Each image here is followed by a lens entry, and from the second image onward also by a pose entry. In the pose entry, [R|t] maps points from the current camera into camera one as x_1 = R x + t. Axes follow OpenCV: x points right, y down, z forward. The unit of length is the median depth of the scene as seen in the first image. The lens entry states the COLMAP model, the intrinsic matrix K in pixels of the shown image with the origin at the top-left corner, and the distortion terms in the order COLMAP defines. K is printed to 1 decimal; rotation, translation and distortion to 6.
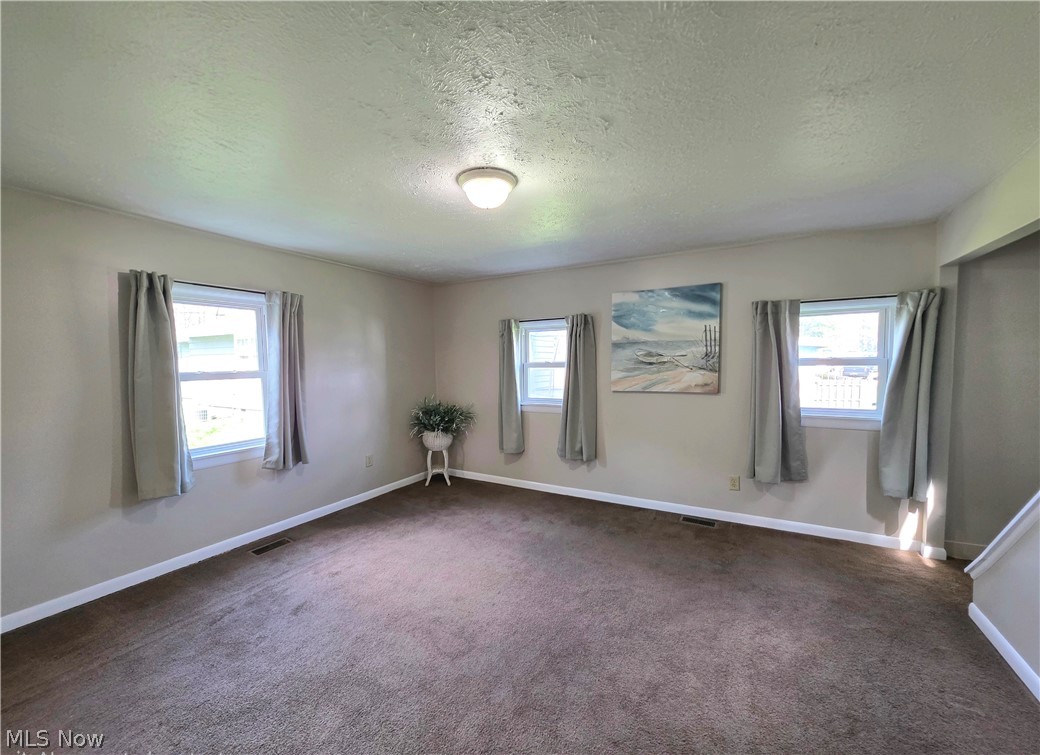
lens RADIAL K [[417.2, 0, 522.9], [0, 417.2, 383.2], [0, 0, 1]] dist [0.002549, -0.000296]
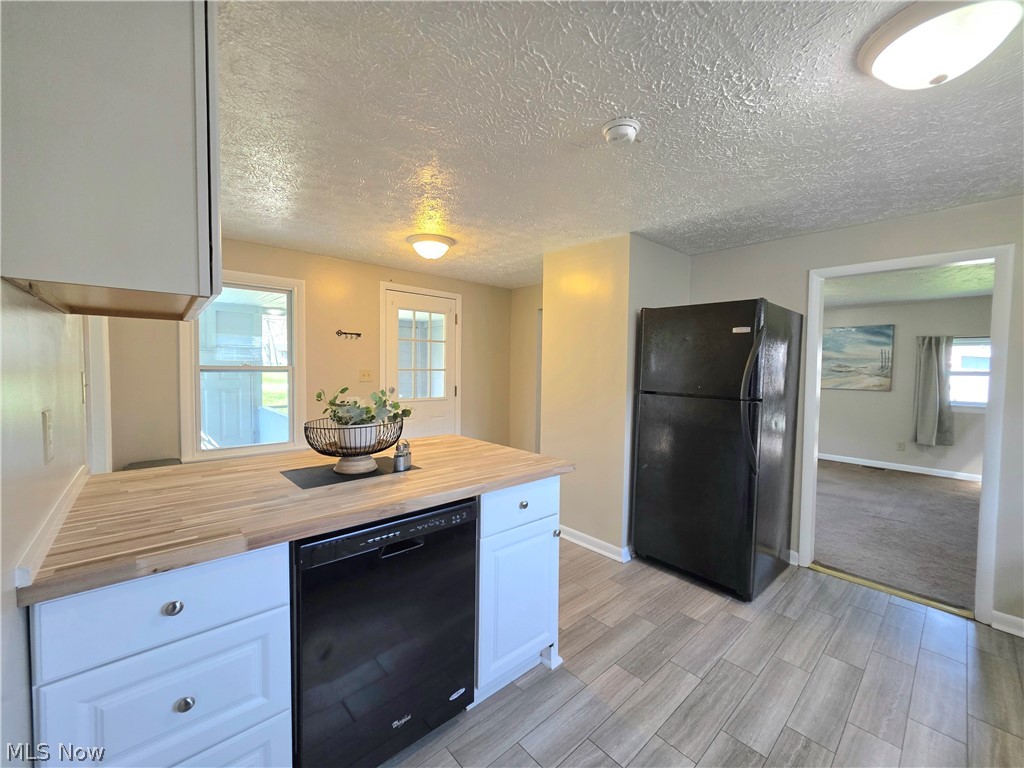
lens RADIAL K [[410.2, 0, 515.7], [0, 410.2, 378.1], [0, 0, 1]] dist [0.002349, -0.000333]
pose [[0.950087, 0.034919, -0.310025, -0.431030], [-0.042285, 0.998960, -0.017068, 0.062988], [0.309107, 0.029325, 0.950575, -0.990360]]
